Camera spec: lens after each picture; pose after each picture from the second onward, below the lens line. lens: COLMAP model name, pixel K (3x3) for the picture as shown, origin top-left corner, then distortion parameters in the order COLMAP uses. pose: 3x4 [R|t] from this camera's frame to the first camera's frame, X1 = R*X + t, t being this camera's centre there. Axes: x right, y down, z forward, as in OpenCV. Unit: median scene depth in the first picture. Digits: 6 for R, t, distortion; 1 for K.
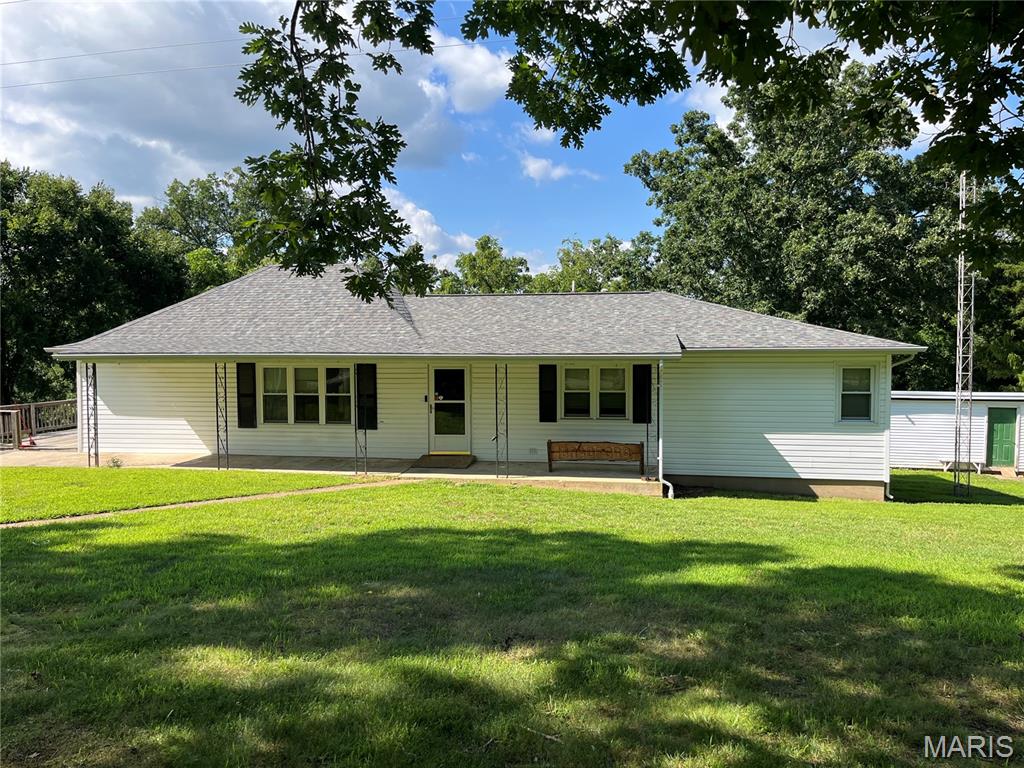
lens RADIAL K [[786.5, 0, 518.2], [0, 786.5, 381.6], [0, 0, 1]] dist [0.033756, -0.011855]
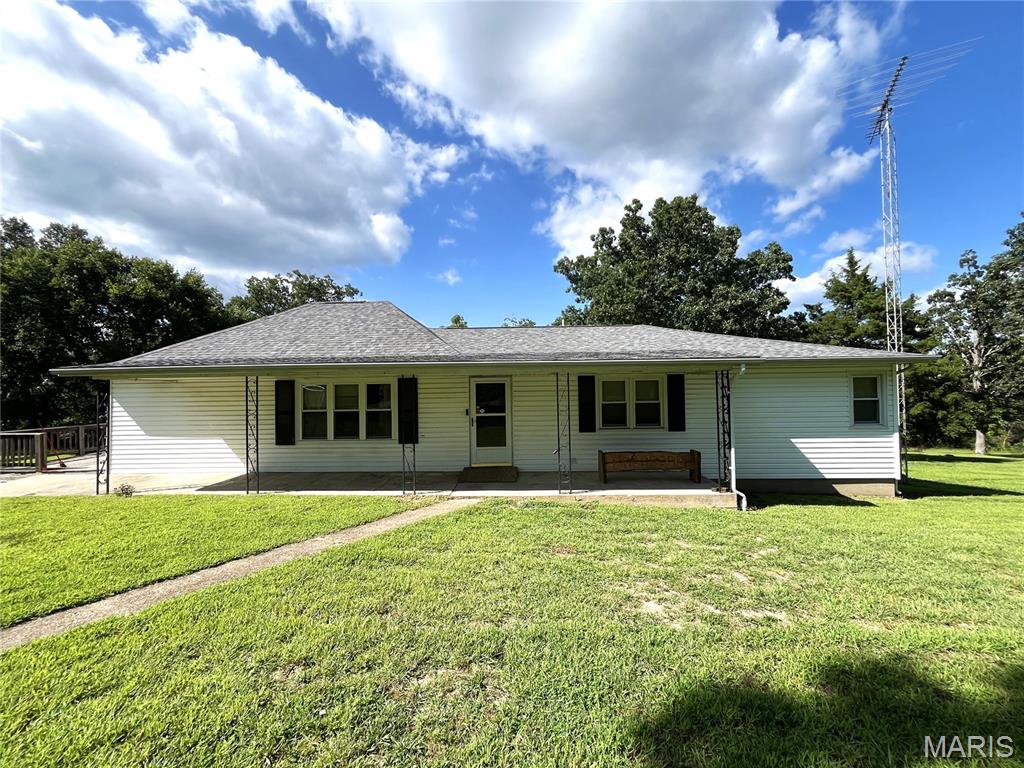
lens RADIAL K [[413.0, 0, 506.9], [0, 413.0, 379.4], [0, 0, 1]] dist [-0.000379, -0.000167]
pose [[0.991936, -0.008263, 0.126469, -0.133659], [0.017378, 0.997315, -0.071140, 0.018212], [-0.125542, 0.072765, 0.989416, 0.453931]]
